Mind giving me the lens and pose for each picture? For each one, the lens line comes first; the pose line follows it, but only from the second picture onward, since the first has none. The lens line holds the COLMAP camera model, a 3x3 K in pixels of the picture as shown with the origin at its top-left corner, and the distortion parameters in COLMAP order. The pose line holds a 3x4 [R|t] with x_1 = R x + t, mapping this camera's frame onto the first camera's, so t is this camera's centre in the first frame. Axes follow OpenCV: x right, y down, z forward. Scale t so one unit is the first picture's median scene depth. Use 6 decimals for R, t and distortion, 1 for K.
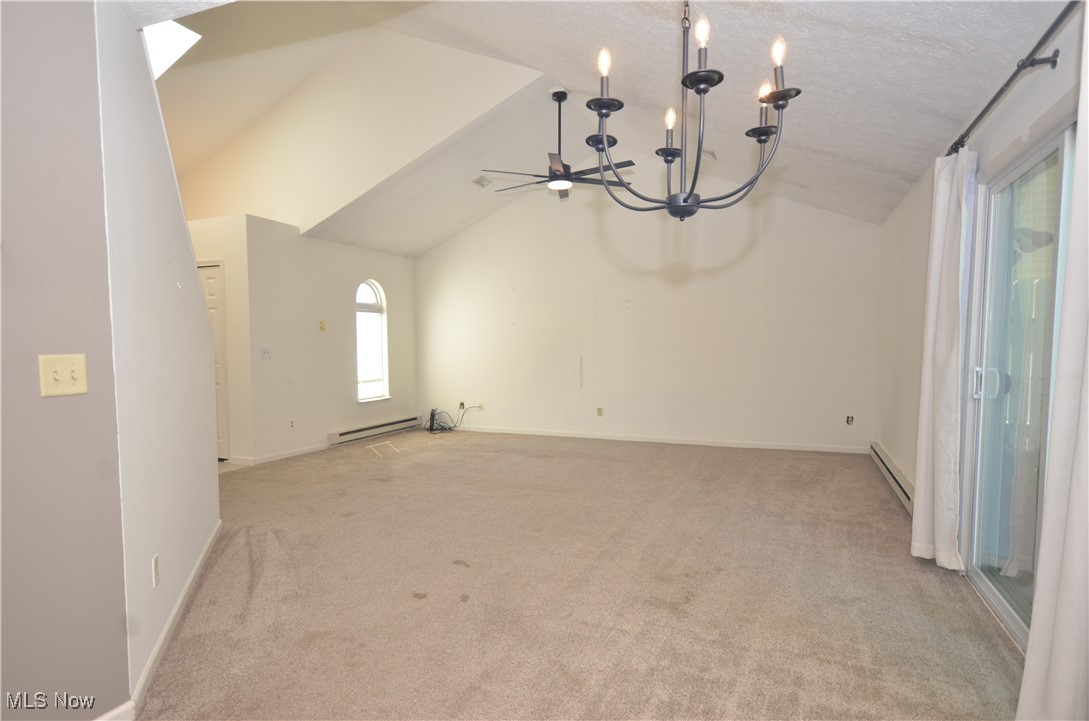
lens RADIAL K [[600.5, 0, 539.1], [0, 600.5, 364.5], [0, 0, 1]] dist [0.002785, 0.002825]
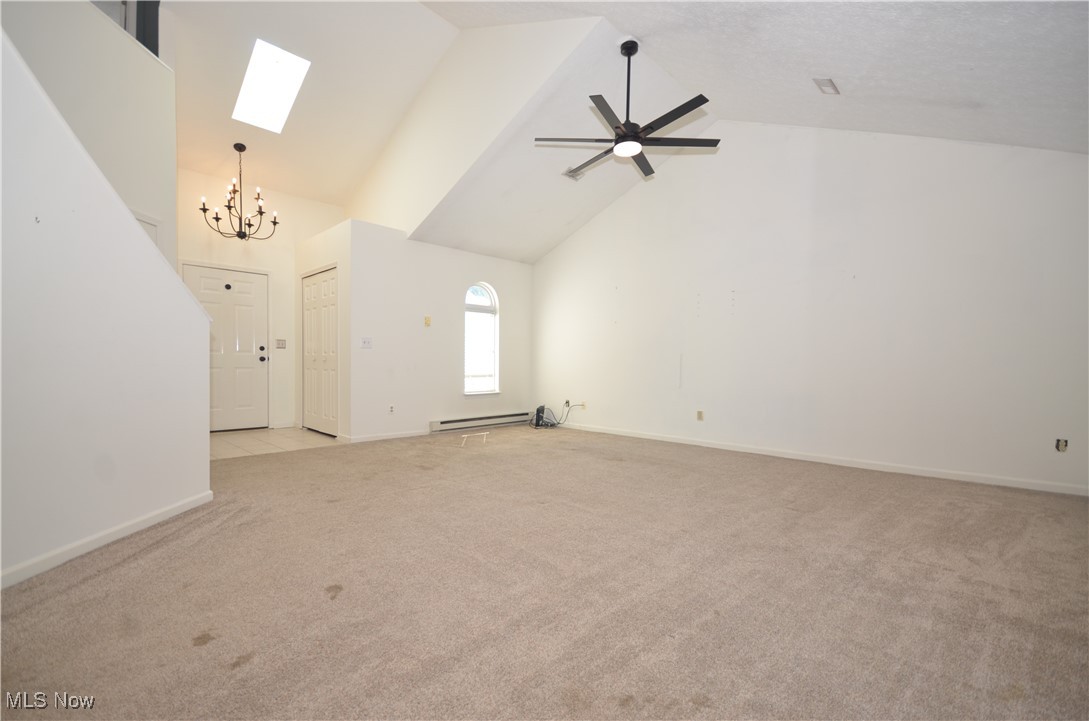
lens RADIAL K [[476.4, 0, 540.1], [0, 476.4, 369.3], [0, 0, 1]] dist [0.003019, -0.008265]
pose [[0.932059, 0.021143, -0.361688, 0.173157], [-0.030523, 0.999329, -0.020238, 0.039388], [0.361018, 0.029902, 0.932079, 0.313686]]
